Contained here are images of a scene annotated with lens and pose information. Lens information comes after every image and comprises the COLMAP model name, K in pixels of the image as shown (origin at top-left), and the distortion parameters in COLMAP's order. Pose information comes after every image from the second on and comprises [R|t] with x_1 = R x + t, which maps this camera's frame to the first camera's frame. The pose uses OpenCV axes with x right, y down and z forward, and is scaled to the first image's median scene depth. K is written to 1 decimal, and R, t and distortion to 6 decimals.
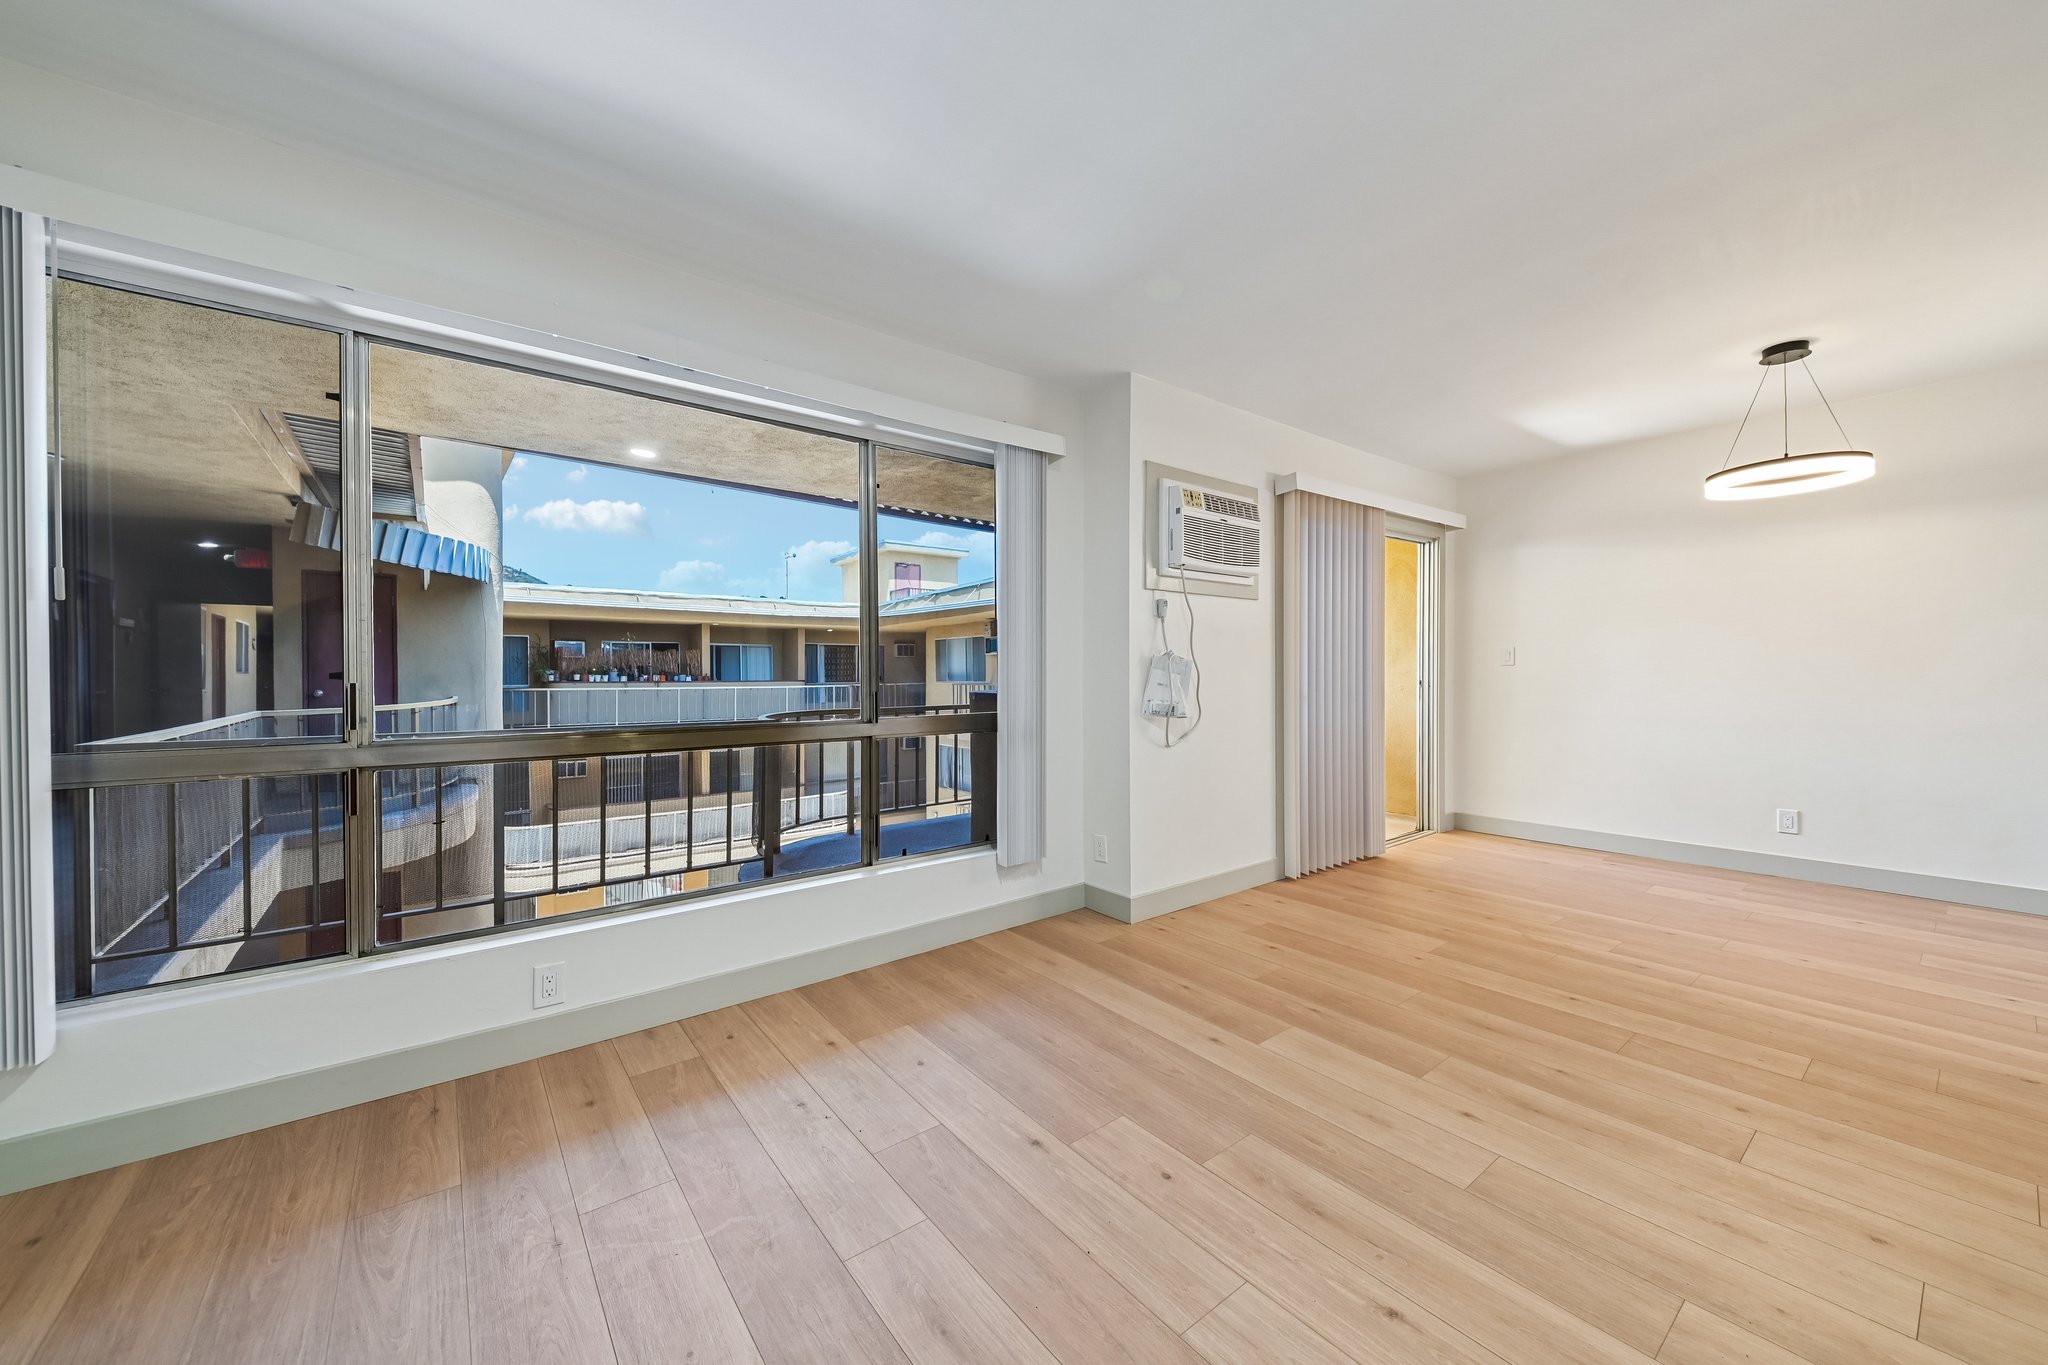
lens RADIAL K [[767.7, 0, 1012.1], [0, 767.7, 667.9], [0, 0, 1]] dist [0.001516, -0.000315]
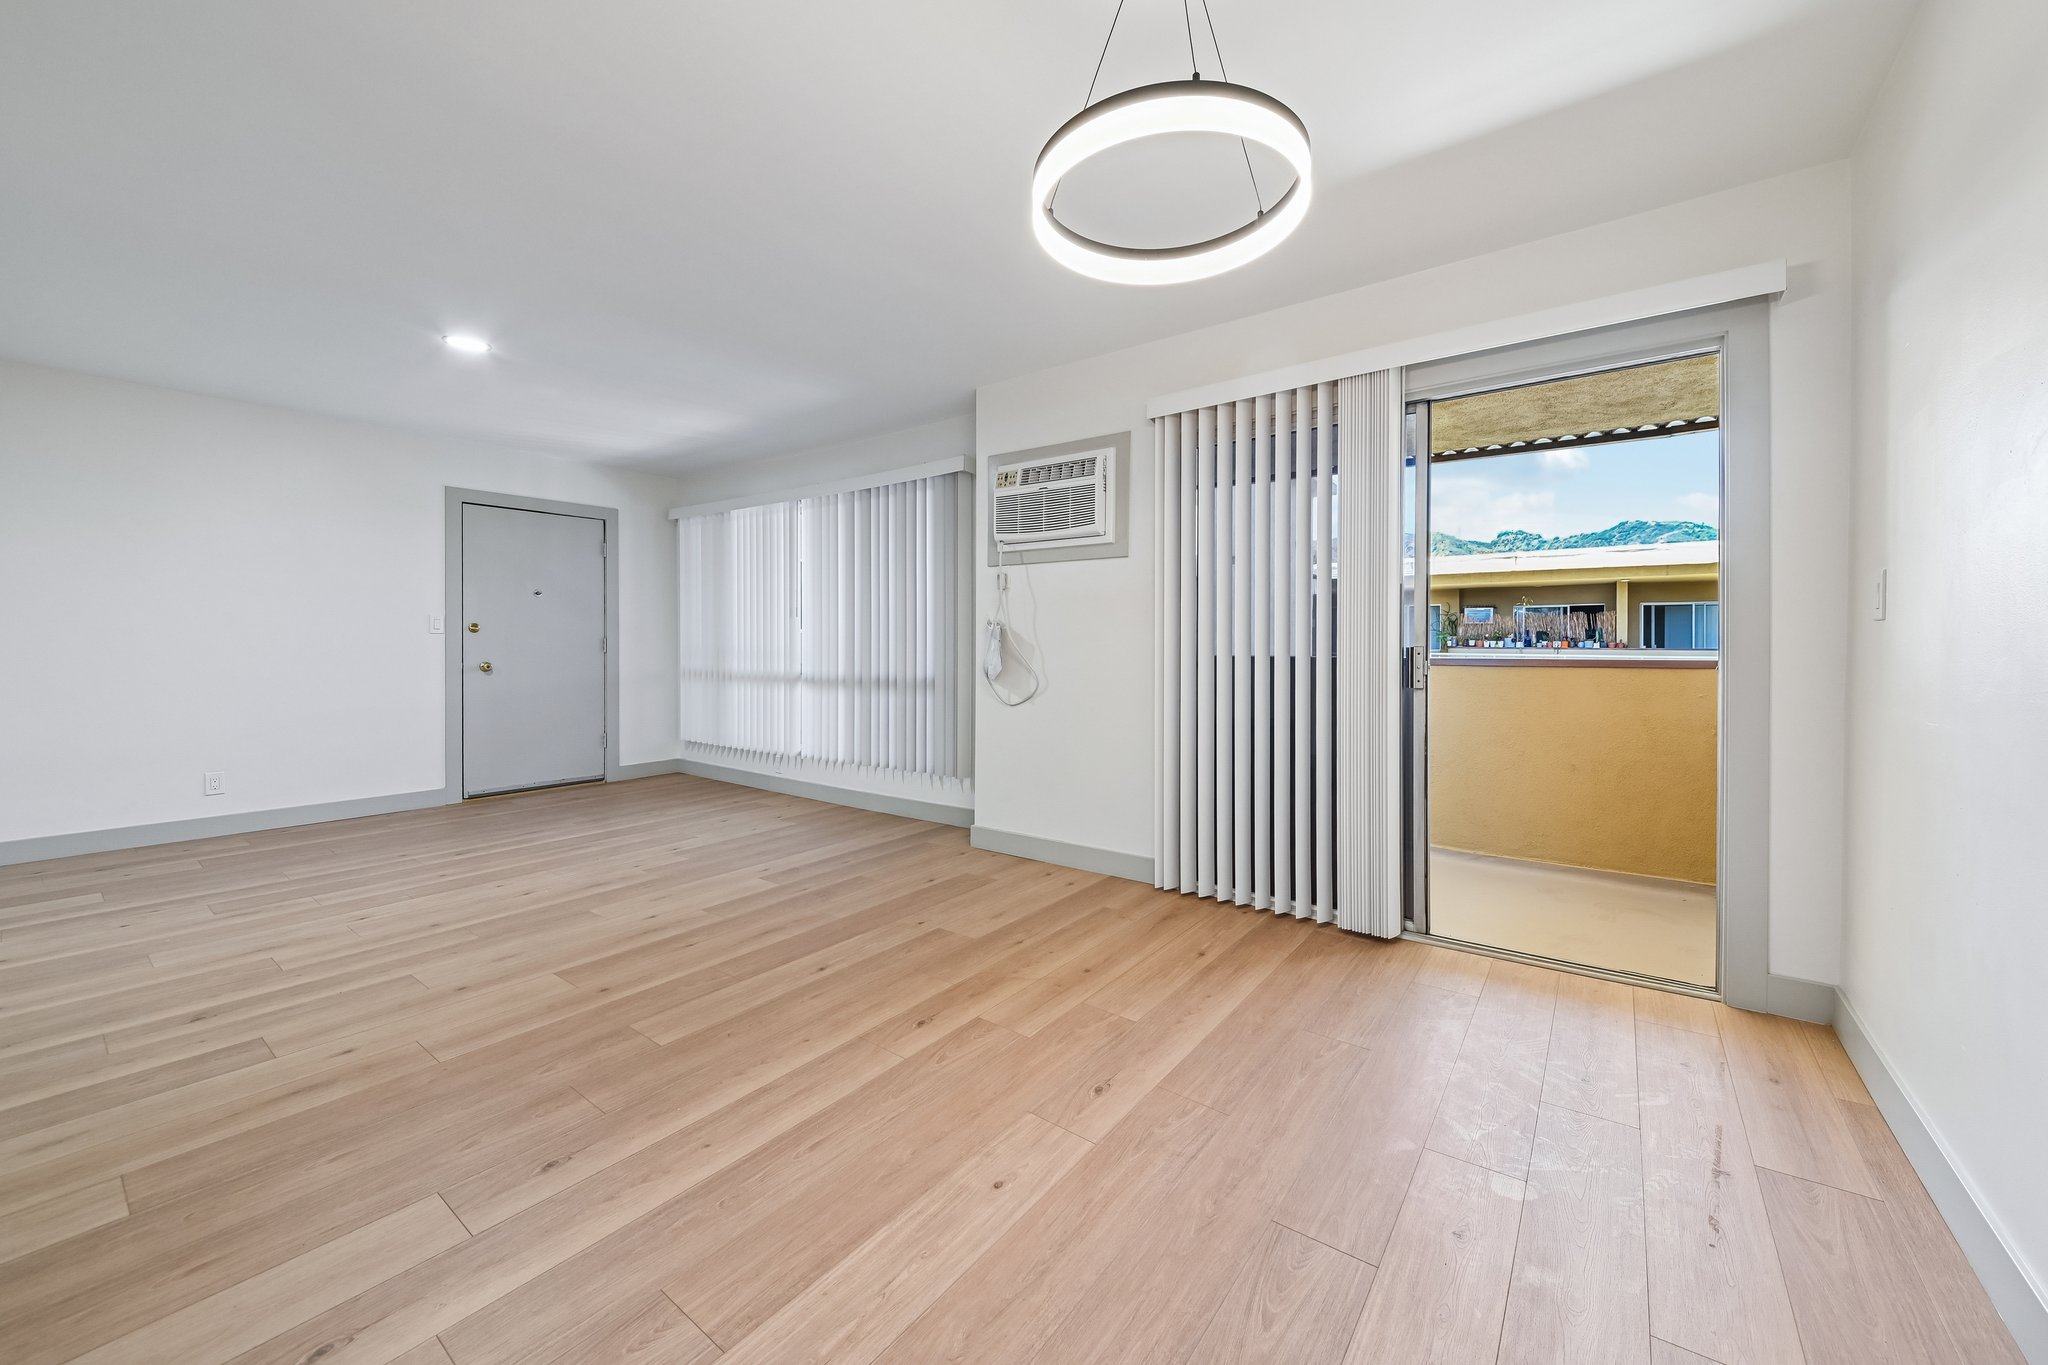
lens RADIAL K [[762.4, 0, 1030.7], [0, 762.4, 643.6], [0, 0, 1]] dist [0.023816, -0.015298]
pose [[0.268224, 0.007669, -0.963326, 1.276724], [0.004968, 0.999944, 0.009344, 0.003226], [0.963344, -0.007292, 0.268171, 0.730762]]
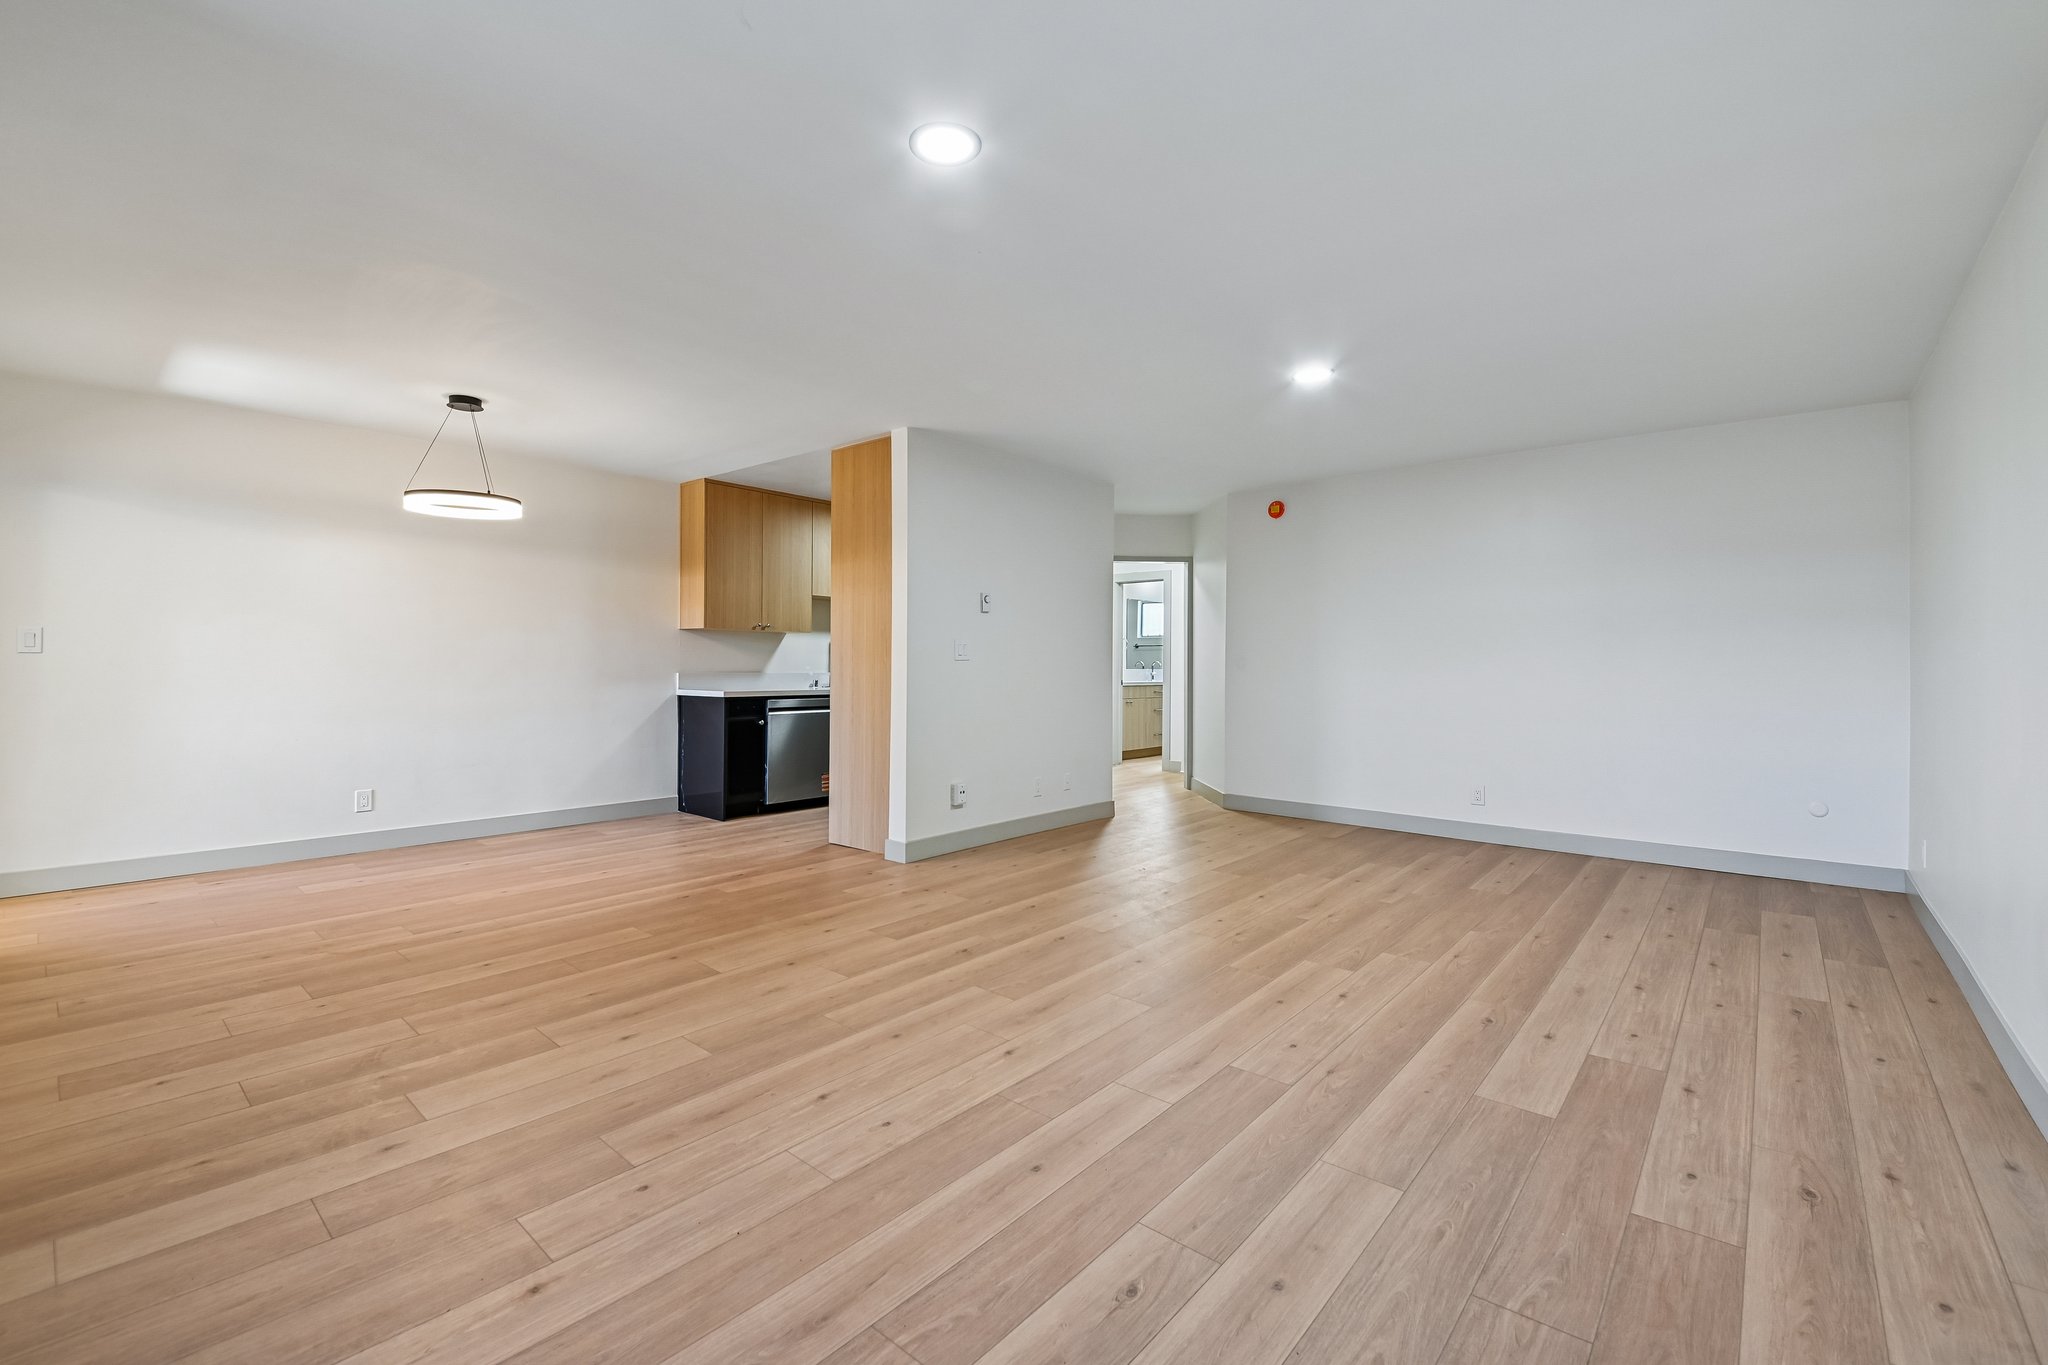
lens RADIAL K [[868.2, 0, 1049.5], [0, 868.2, 663.9], [0, 0, 1]] dist [-0.016932, 0.000002]
pose [[-0.223093, -0.000070, 0.974797, -0.476267], [-0.008216, 0.999965, -0.001808, -0.003235], [-0.974763, -0.008412, -0.223086, 0.362555]]
